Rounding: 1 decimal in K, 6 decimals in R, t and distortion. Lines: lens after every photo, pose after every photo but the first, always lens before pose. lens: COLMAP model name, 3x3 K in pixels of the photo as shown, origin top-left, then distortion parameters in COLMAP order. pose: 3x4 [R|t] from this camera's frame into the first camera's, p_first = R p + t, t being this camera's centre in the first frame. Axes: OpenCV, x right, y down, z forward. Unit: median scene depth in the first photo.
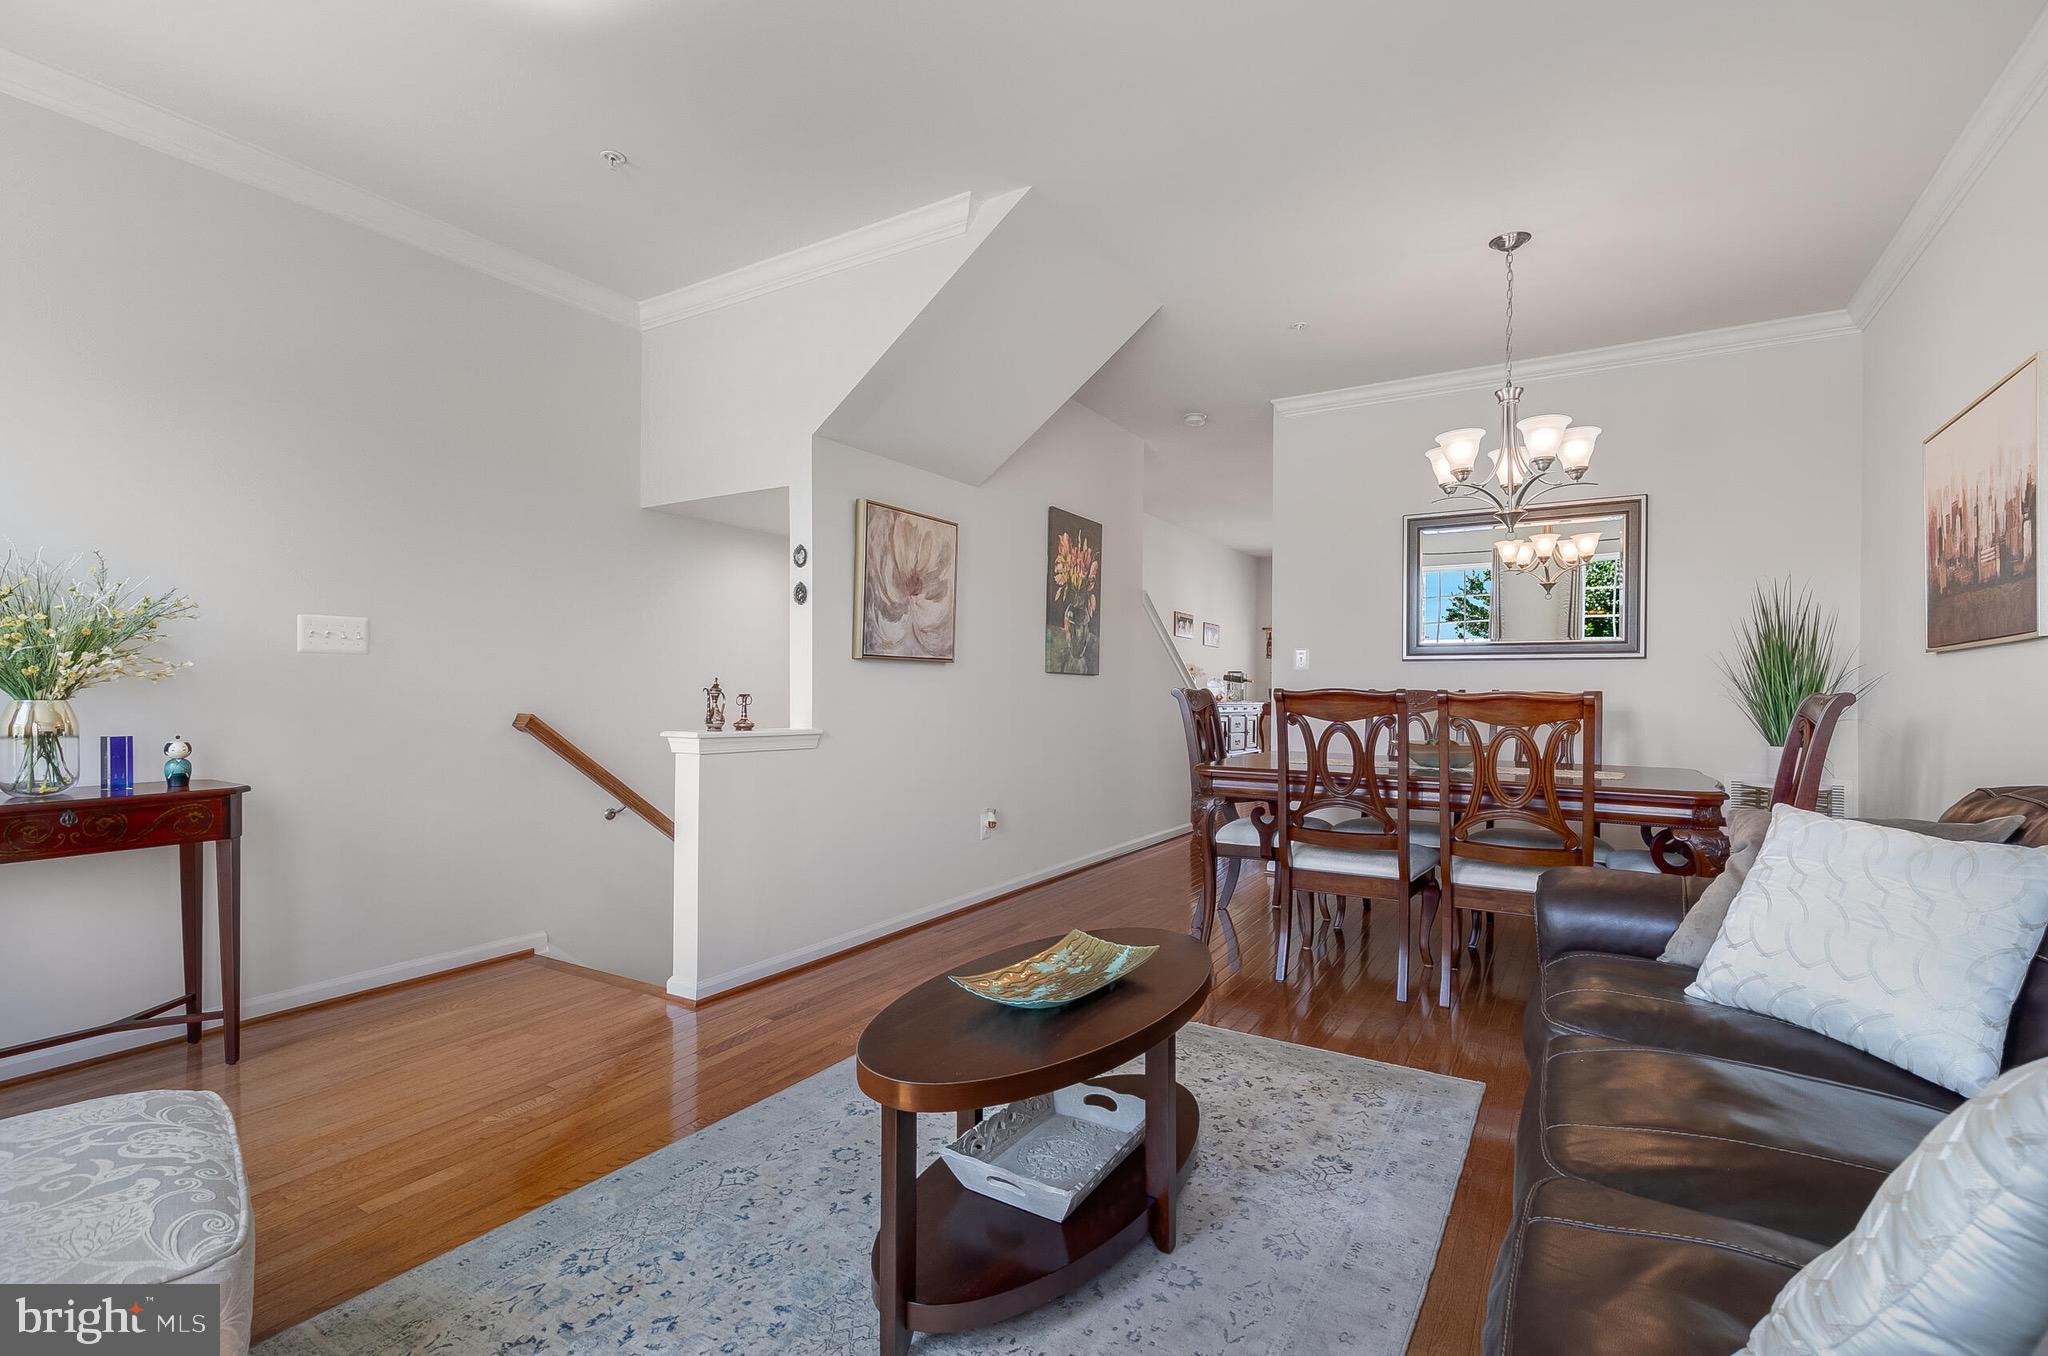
lens RADIAL K [[925.8, 0, 1020.6], [0, 925.8, 684.5], [0, 0, 1]] dist [0.003999, -0.000889]
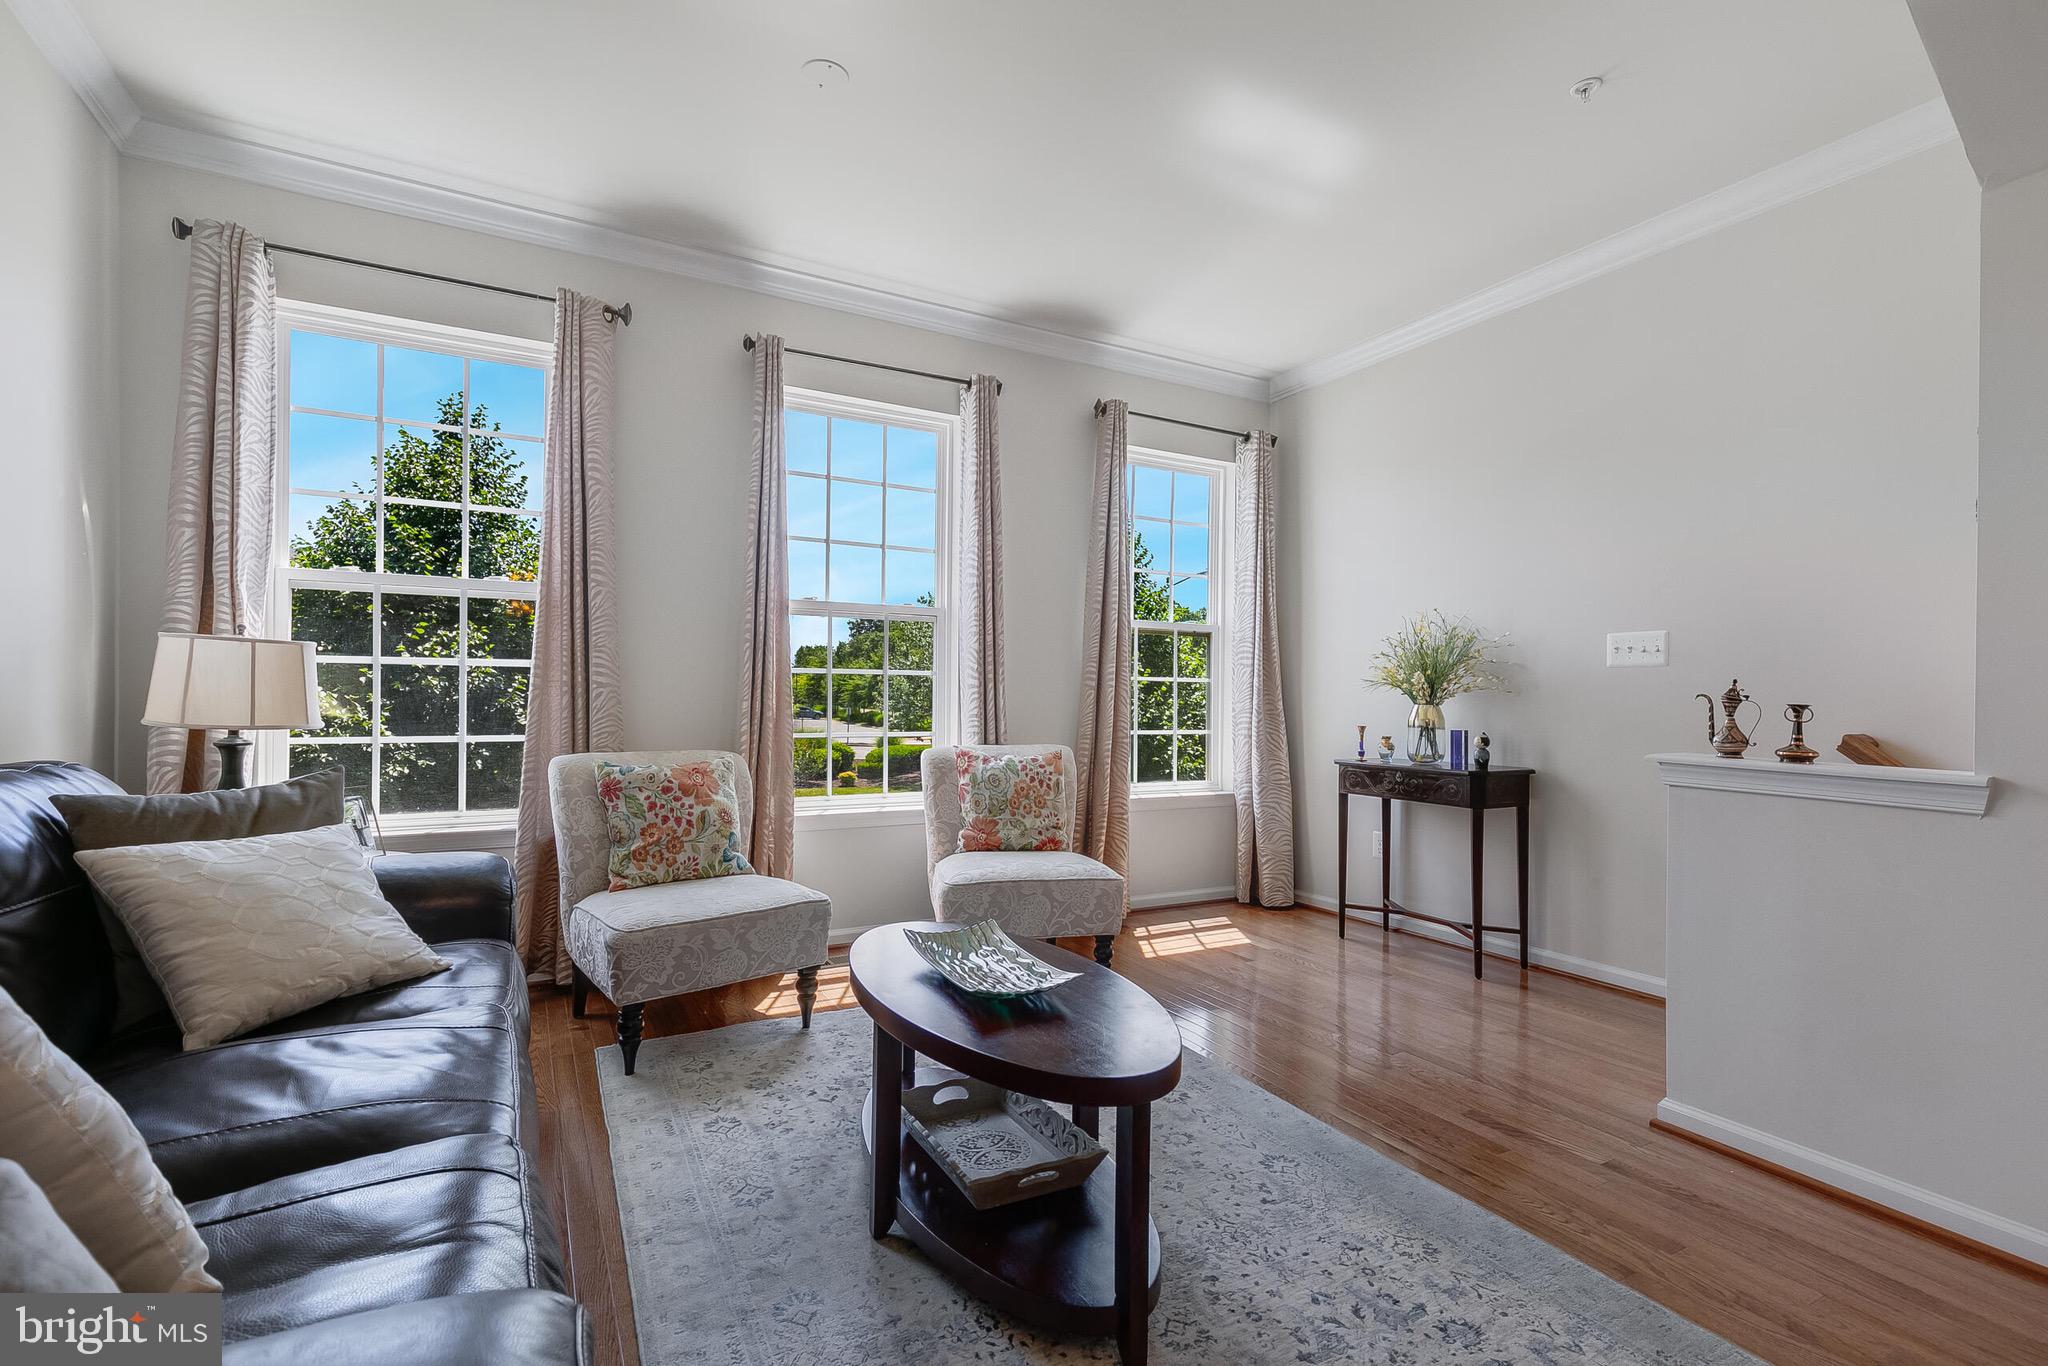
lens RADIAL K [[920.2, 0, 999.1], [0, 920.2, 700.0], [0, 0, 1]] dist [0.014457, -0.005409]
pose [[-0.512216, -0.010484, -0.858793, 0.485265], [-0.016844, 0.999856, -0.002160, 0.016638], [0.858692, 0.013359, -0.512318, 0.810777]]
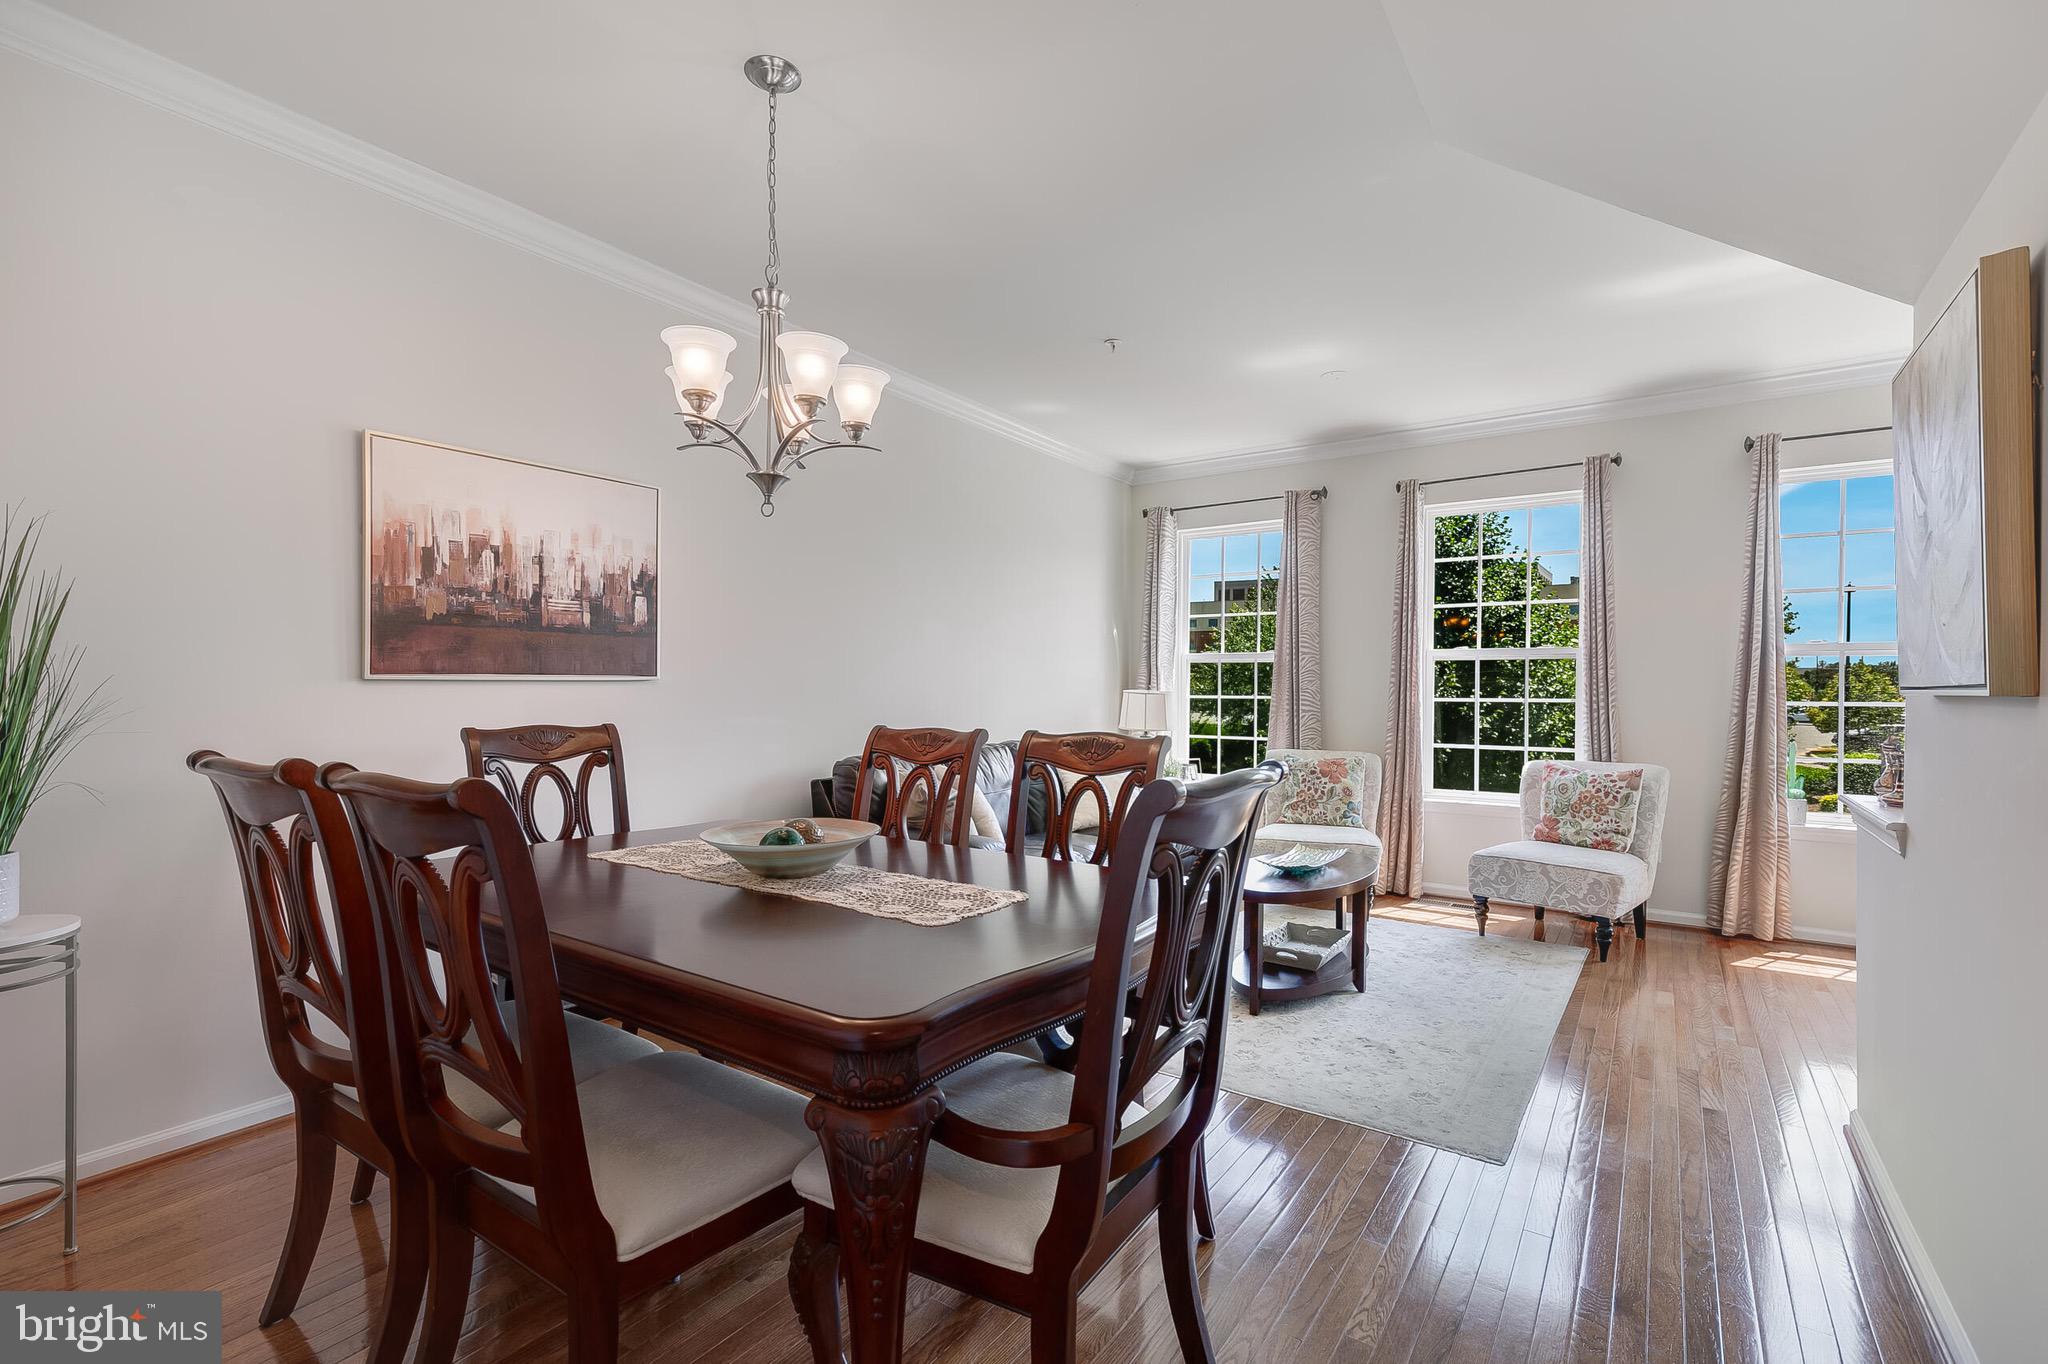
lens RADIAL K [[920.2, 0, 988.7], [0, 920.2, 688.9], [0, 0, 1]] dist [0.014457, -0.005409]
pose [[-0.995382, -0.011100, 0.095349, 0.294249], [-0.010839, 0.999936, 0.003260, -0.031665], [-0.095379, 0.002212, -0.995439, 1.649528]]
